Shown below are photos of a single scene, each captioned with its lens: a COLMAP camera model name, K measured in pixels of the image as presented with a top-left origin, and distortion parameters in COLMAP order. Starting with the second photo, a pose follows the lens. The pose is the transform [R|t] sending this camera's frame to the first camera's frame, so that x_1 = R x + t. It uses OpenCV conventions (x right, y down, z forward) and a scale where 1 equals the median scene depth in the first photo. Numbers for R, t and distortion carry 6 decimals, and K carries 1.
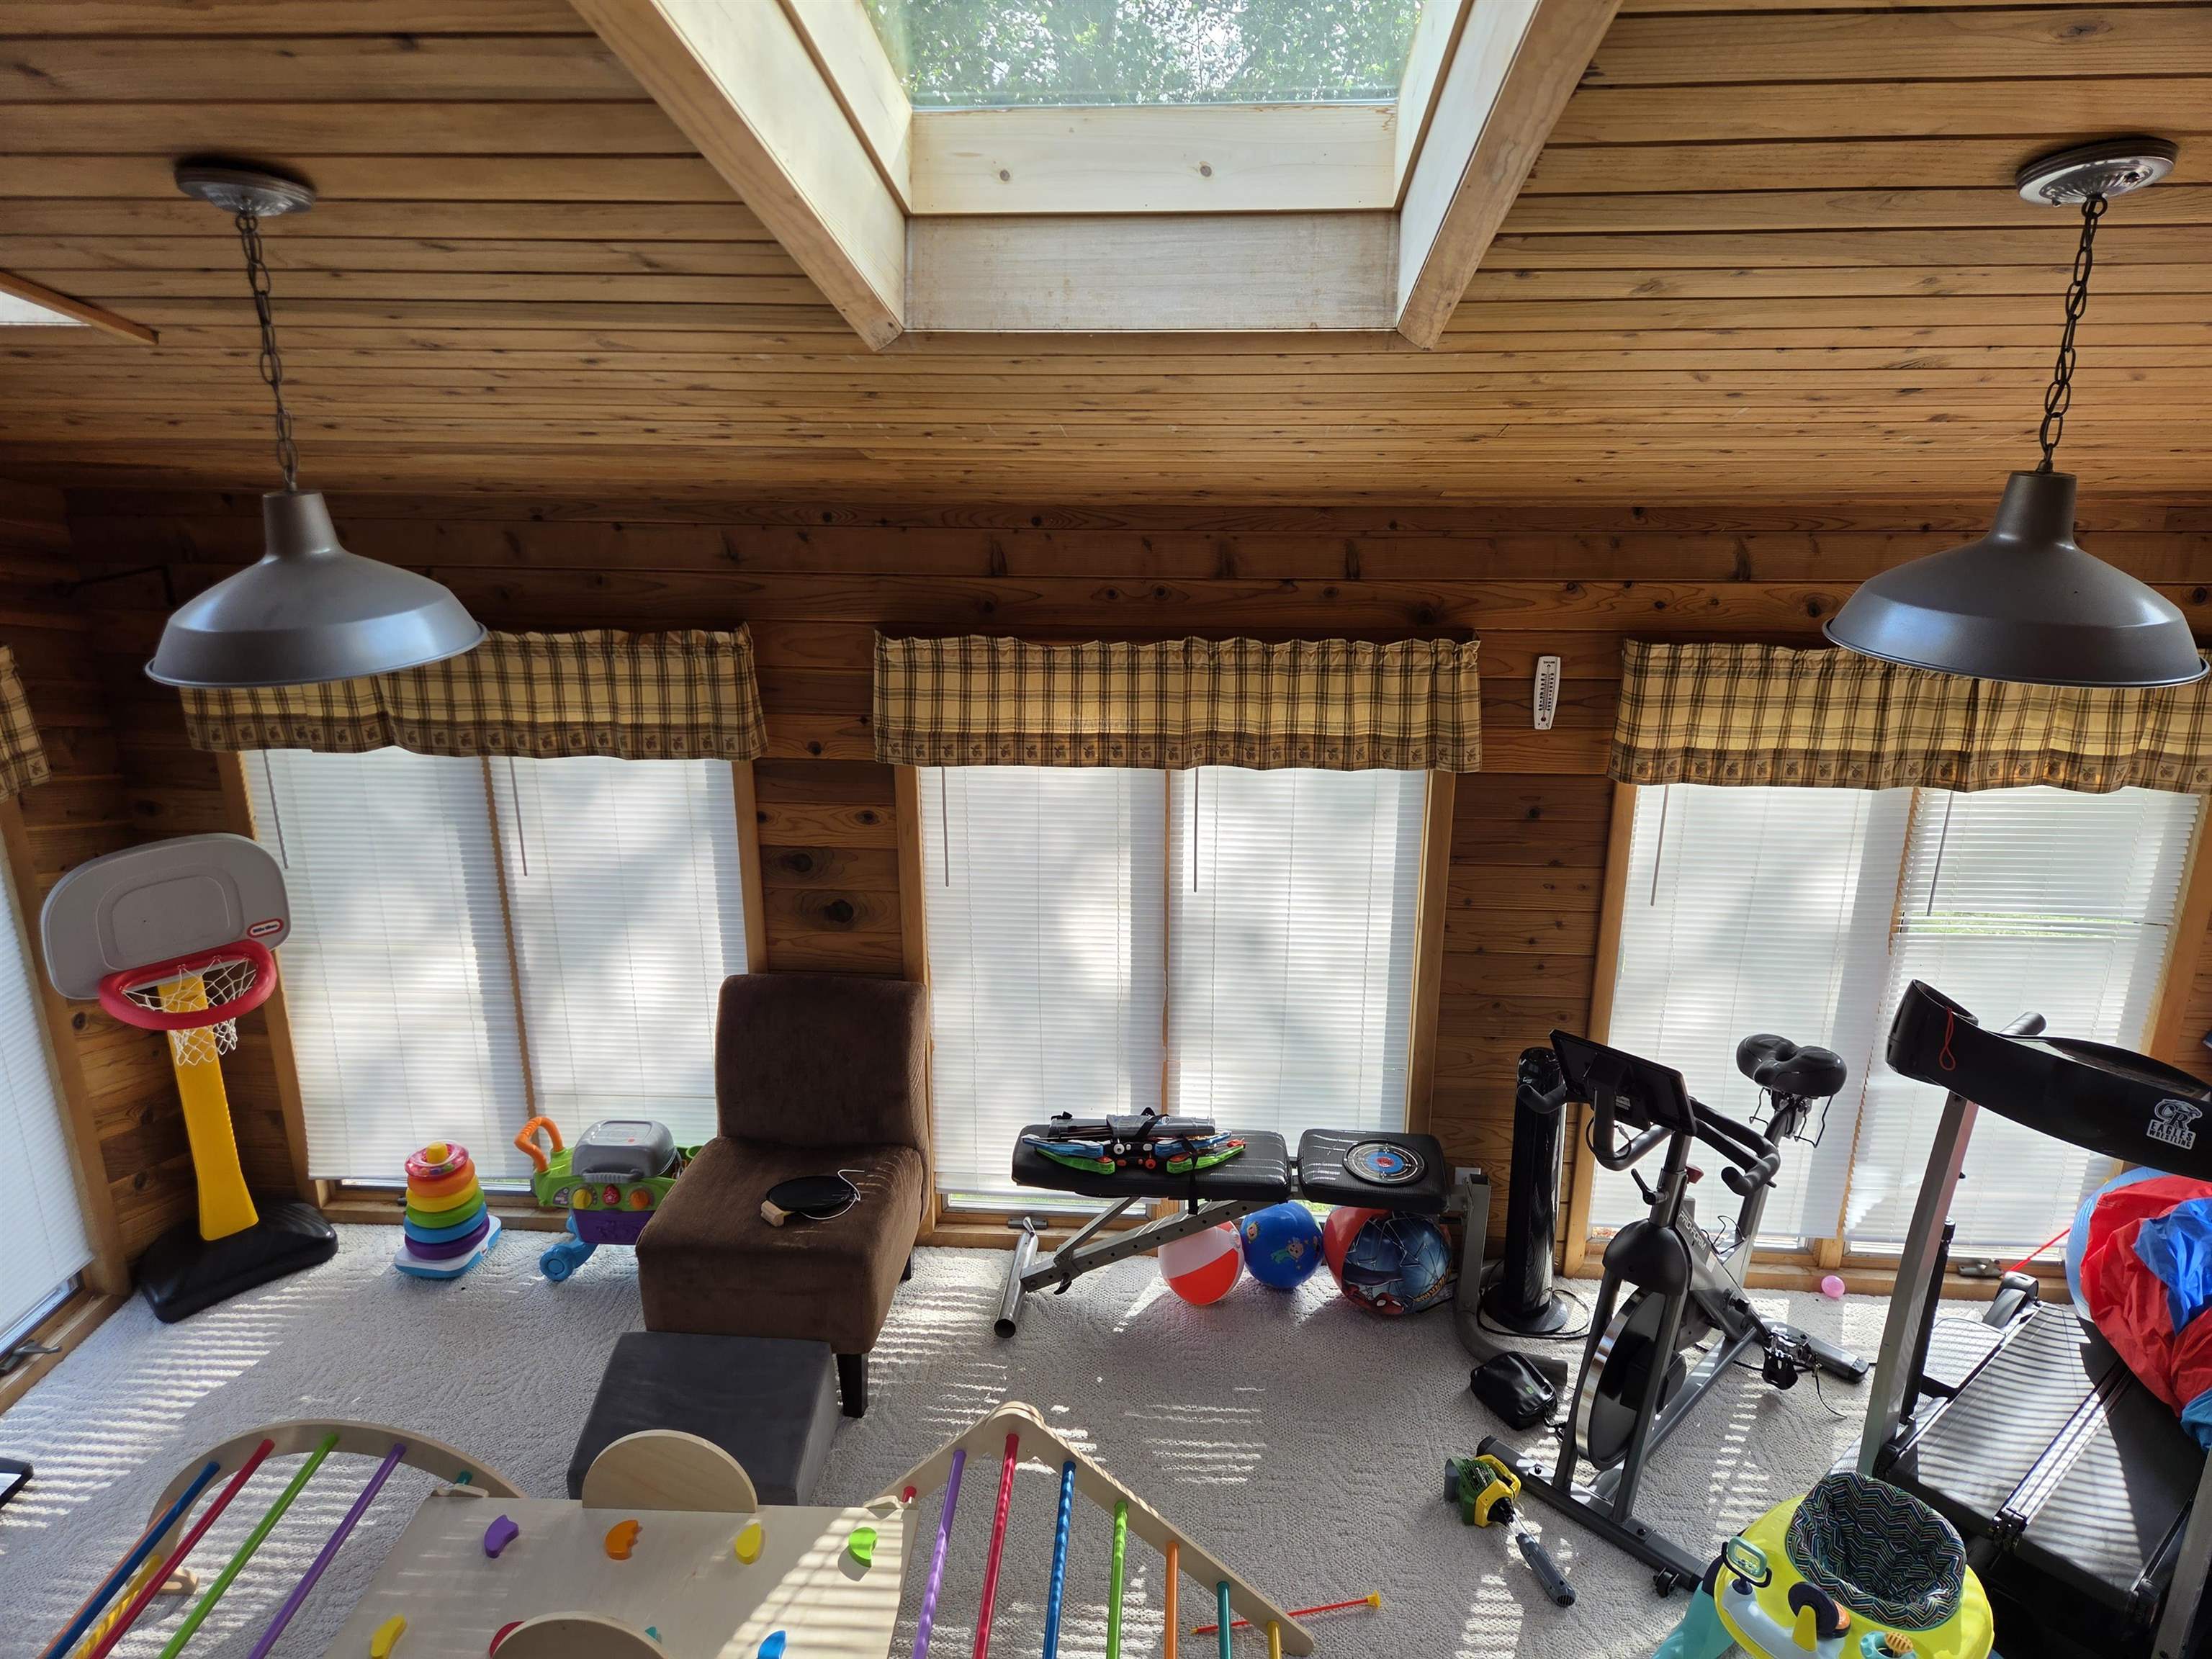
lens RADIAL K [[1501.7, 0, 1105.3], [0, 1501.7, 817.9], [0, 0, 1]] dist [0.058849, -0.041540]
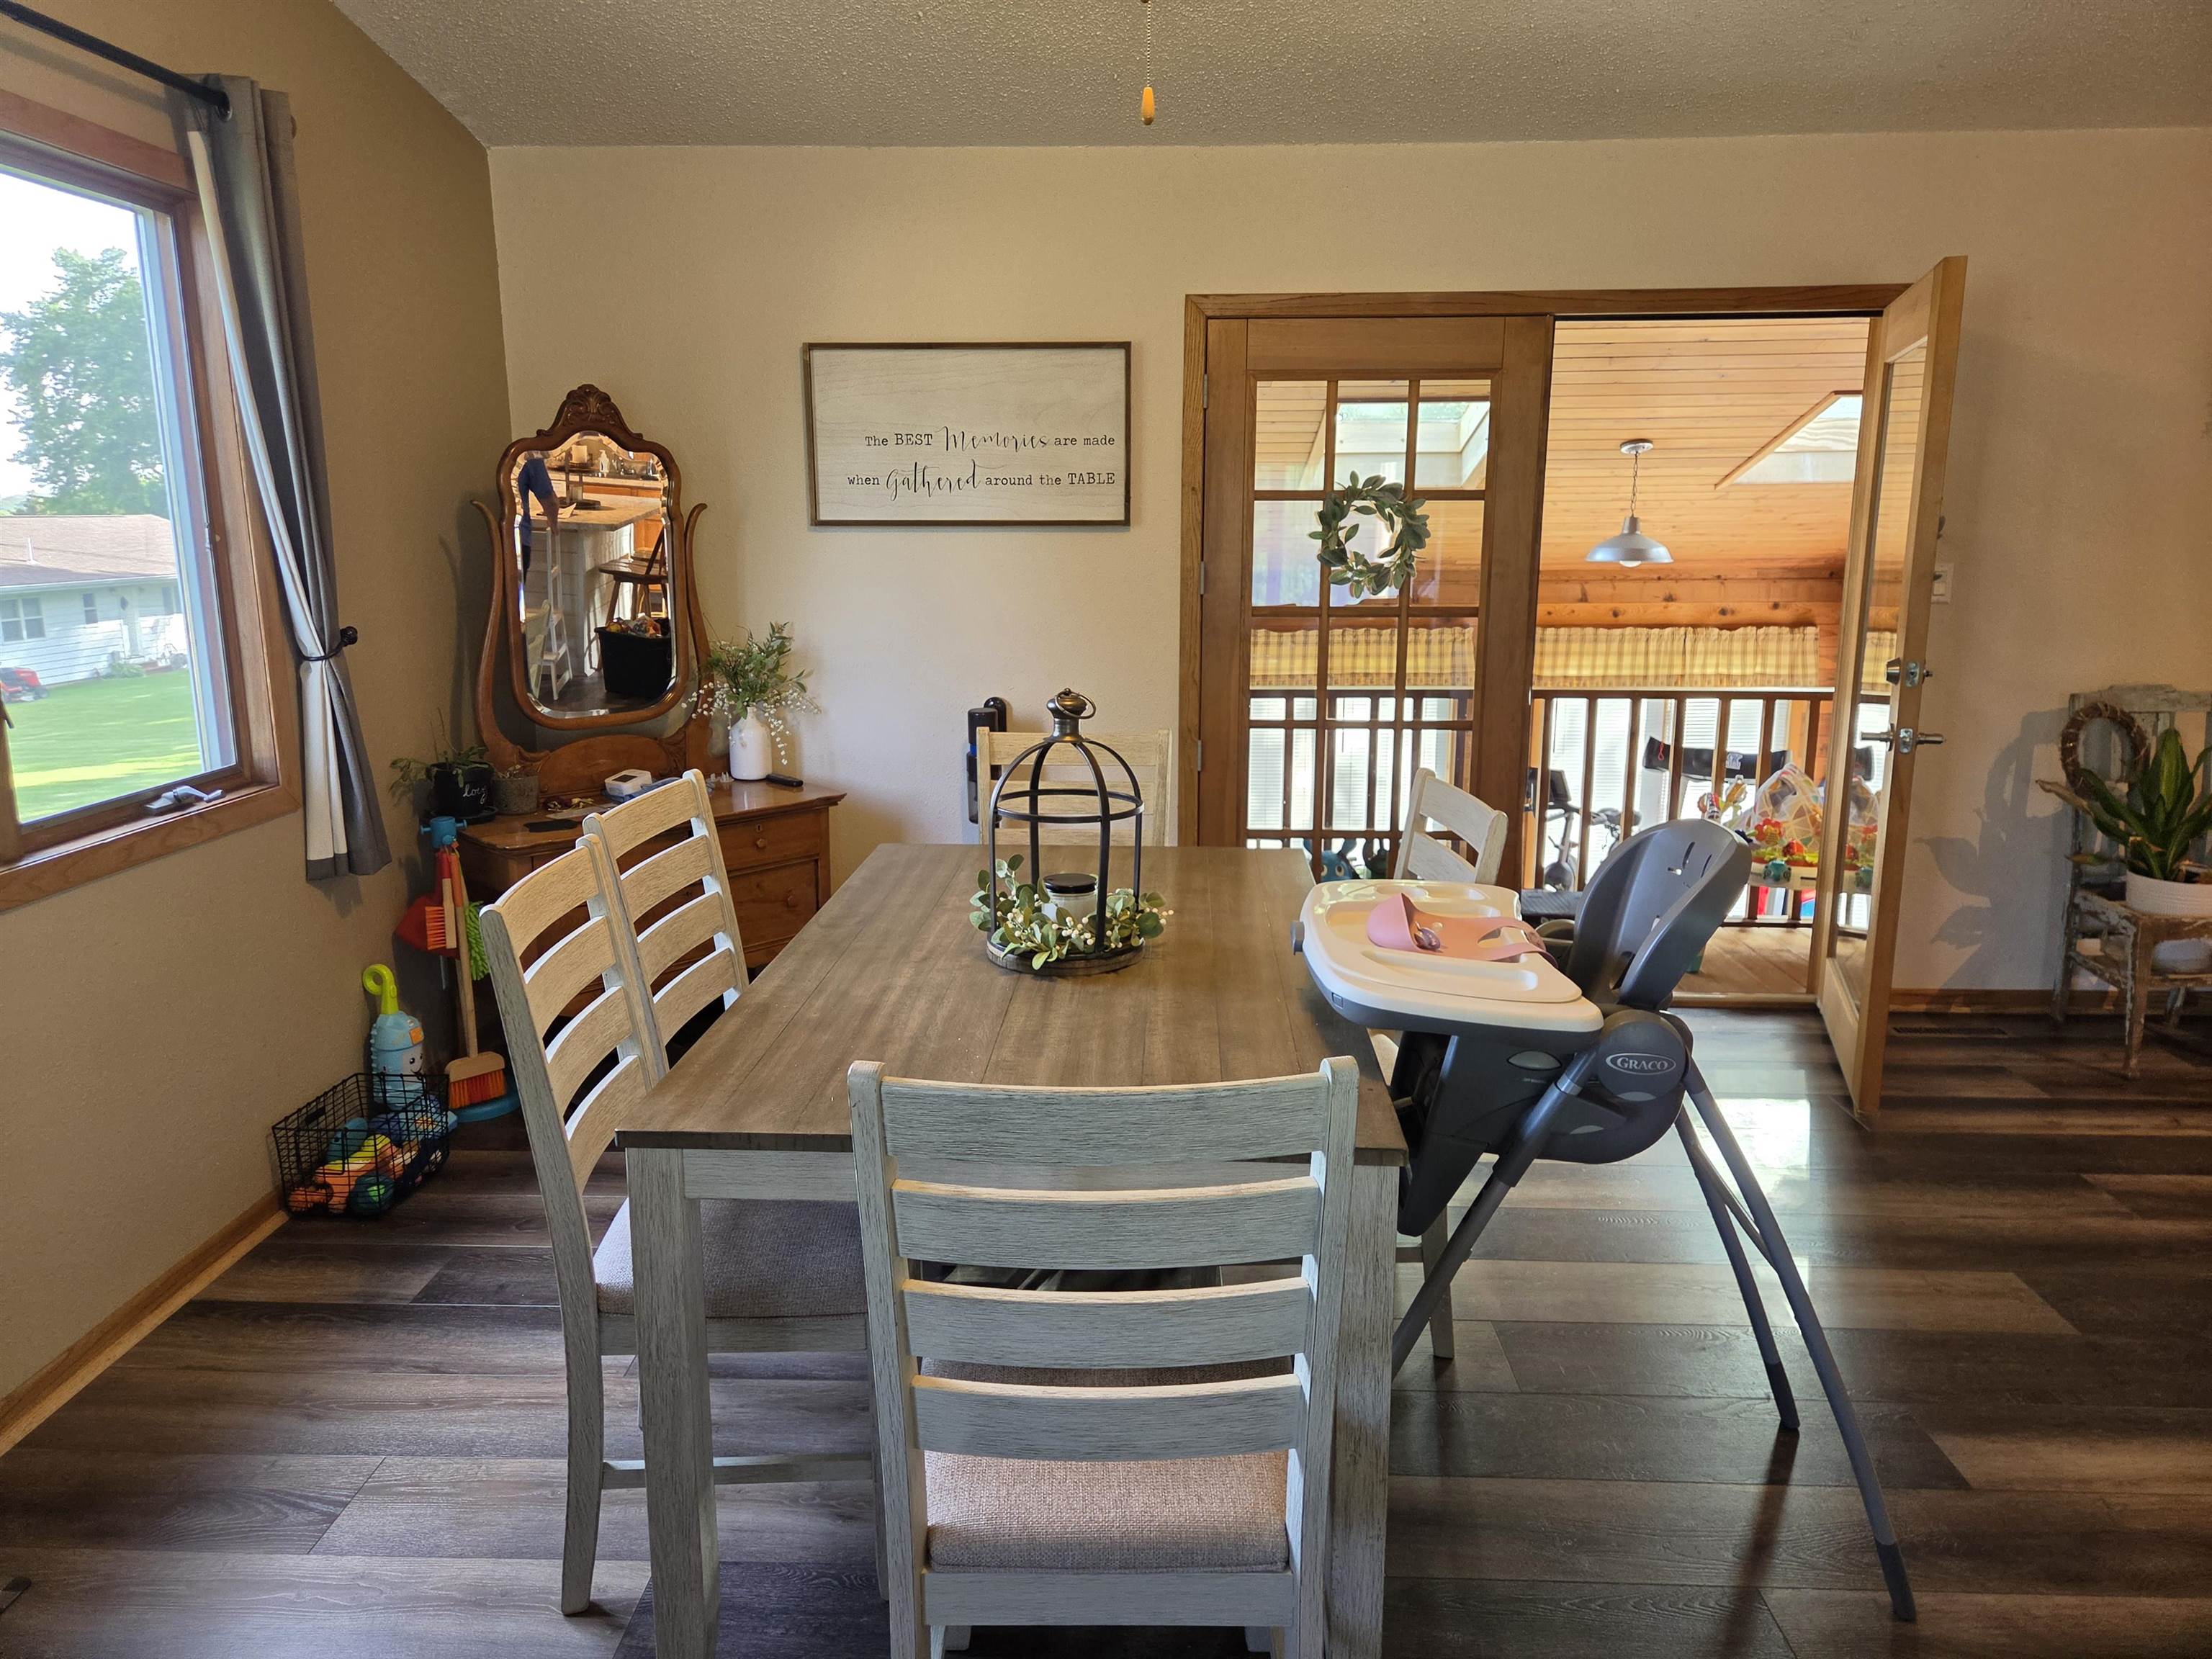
lens RADIAL K [[1501.7, 0, 1093.0], [0, 1501.7, 826.1], [0, 0, 1]] dist [0.058849, -0.041540]
pose [[0.999068, -0.009537, 0.042092, -0.425807], [0.014665, 0.992268, -0.123246, 0.454171], [-0.040591, 0.123748, 0.991483, -1.206097]]
